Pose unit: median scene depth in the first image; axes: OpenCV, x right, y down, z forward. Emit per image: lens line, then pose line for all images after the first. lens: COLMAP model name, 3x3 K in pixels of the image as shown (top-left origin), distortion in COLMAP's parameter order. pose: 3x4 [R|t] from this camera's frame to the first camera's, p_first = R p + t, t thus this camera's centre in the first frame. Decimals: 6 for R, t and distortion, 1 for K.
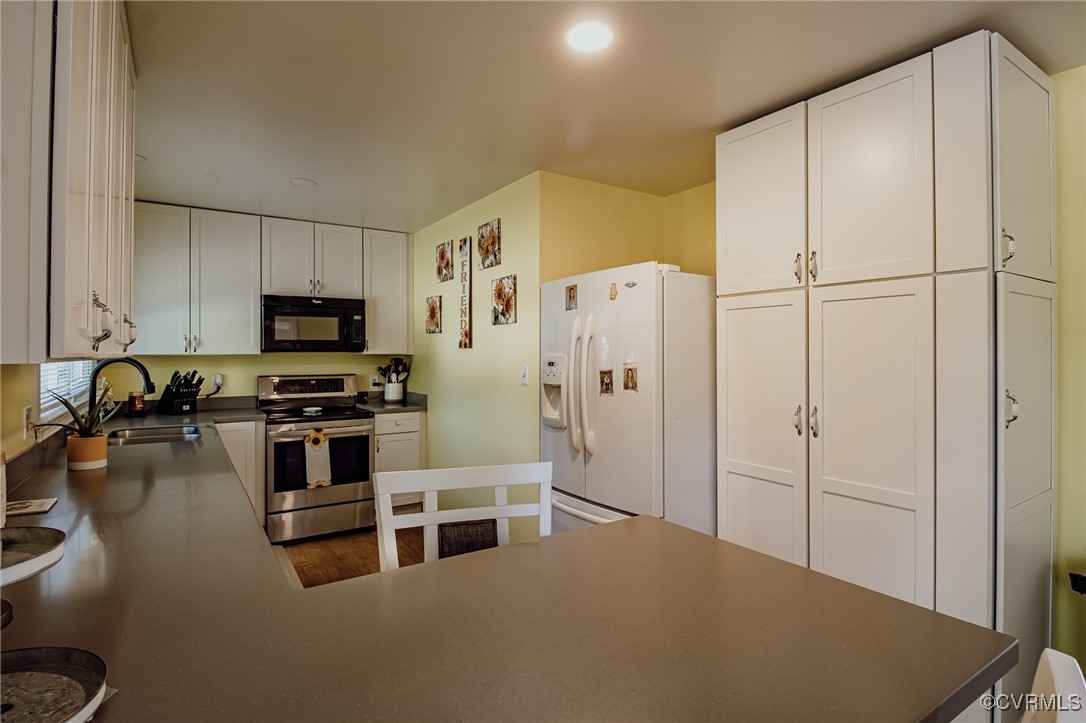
lens RADIAL K [[553.7, 0, 554.7], [0, 553.7, 351.9], [0, 0, 1]] dist [-0.007159, -0.006341]
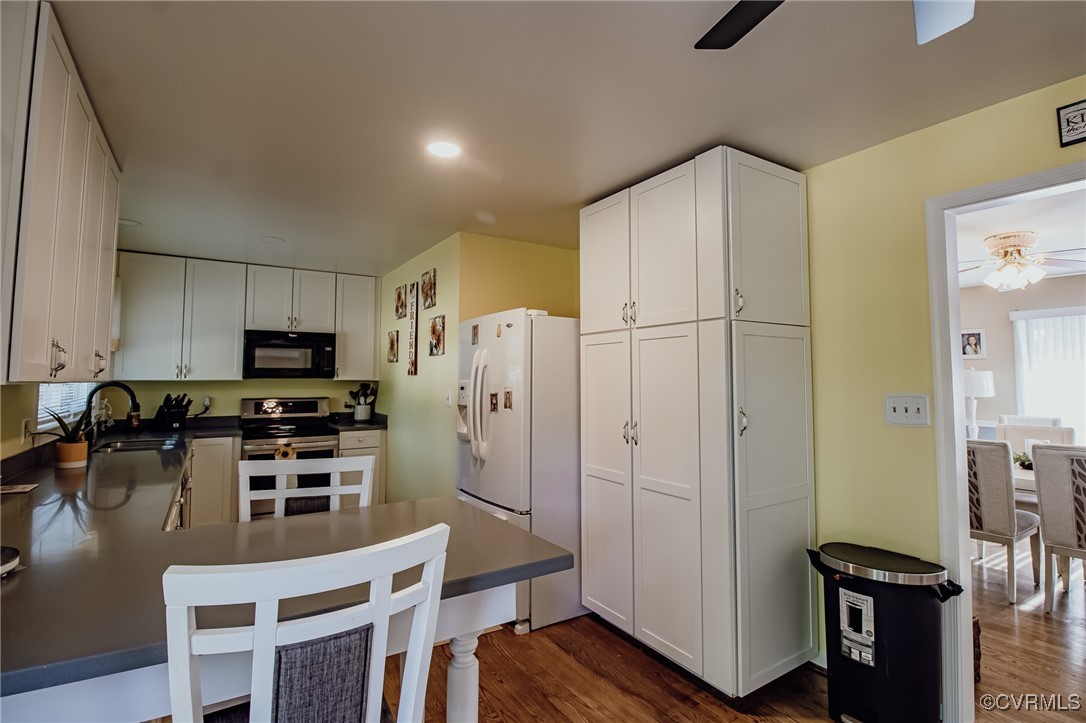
lens RADIAL K [[525.4, 0, 567.9], [0, 525.4, 347.0], [0, 0, 1]] dist [-0.008673, -0.009005]
pose [[0.999997, 0.000676, 0.002175, 0.168631], [-0.000547, 0.998282, -0.058592, -0.001139], [-0.002211, 0.058590, 0.998280, -0.126099]]
